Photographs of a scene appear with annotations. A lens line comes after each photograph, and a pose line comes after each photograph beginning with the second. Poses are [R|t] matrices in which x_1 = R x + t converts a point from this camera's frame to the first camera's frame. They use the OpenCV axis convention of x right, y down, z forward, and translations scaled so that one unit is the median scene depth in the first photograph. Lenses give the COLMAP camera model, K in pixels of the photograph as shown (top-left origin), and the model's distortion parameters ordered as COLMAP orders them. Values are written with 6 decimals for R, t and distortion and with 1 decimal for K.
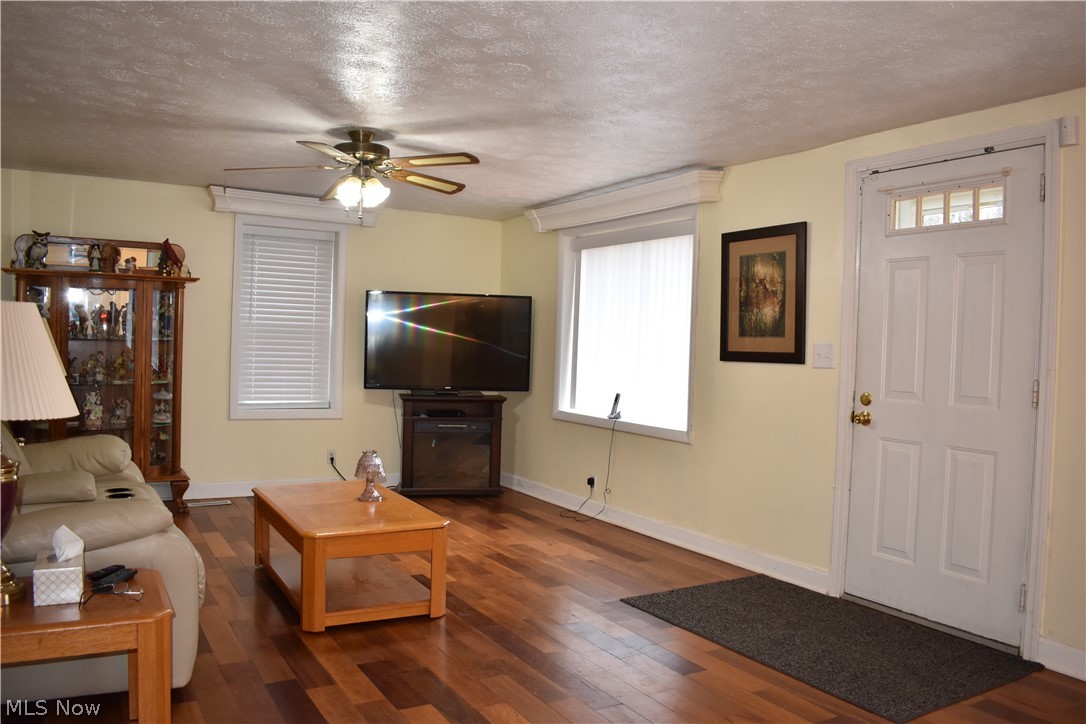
lens RADIAL K [[850.7, 0, 543.0], [0, 850.7, 362.0], [0, 0, 1]] dist [-0.010100, -0.005747]
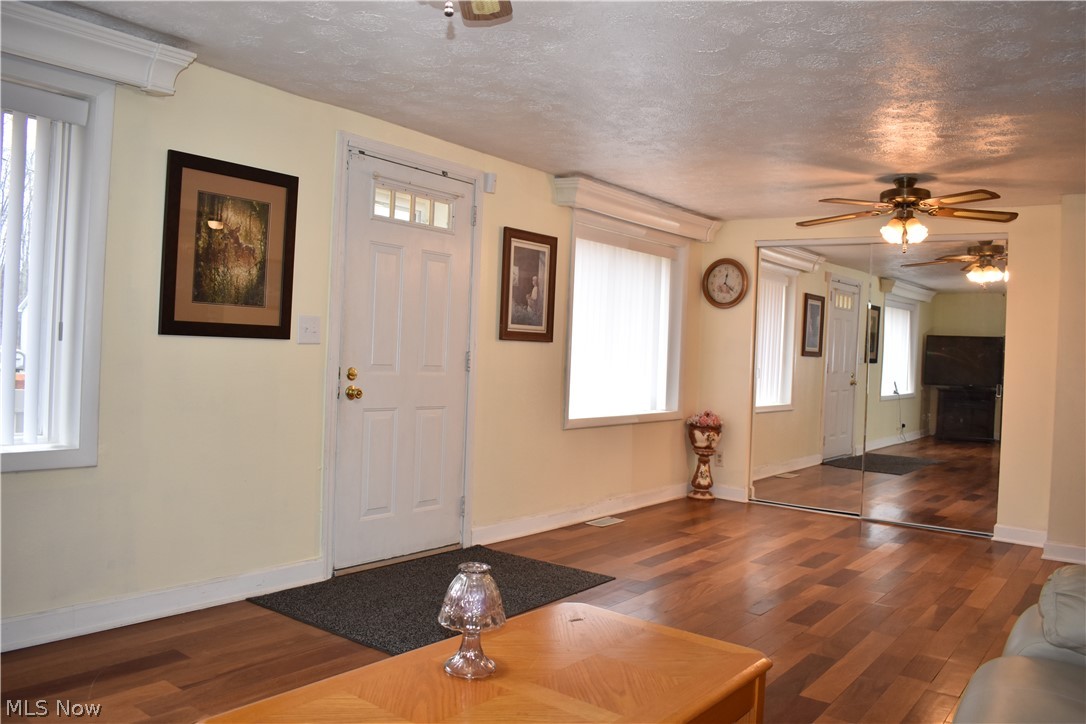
lens RADIAL K [[865.7, 0, 543.0], [0, 865.7, 362.0], [0, 0, 1]] dist [-0.007143, -0.004500]
pose [[-0.365196, -0.061856, 0.928874, -0.606270], [-0.041120, 0.997888, 0.050285, -0.029448], [-0.930022, -0.019832, -0.366968, 1.058620]]
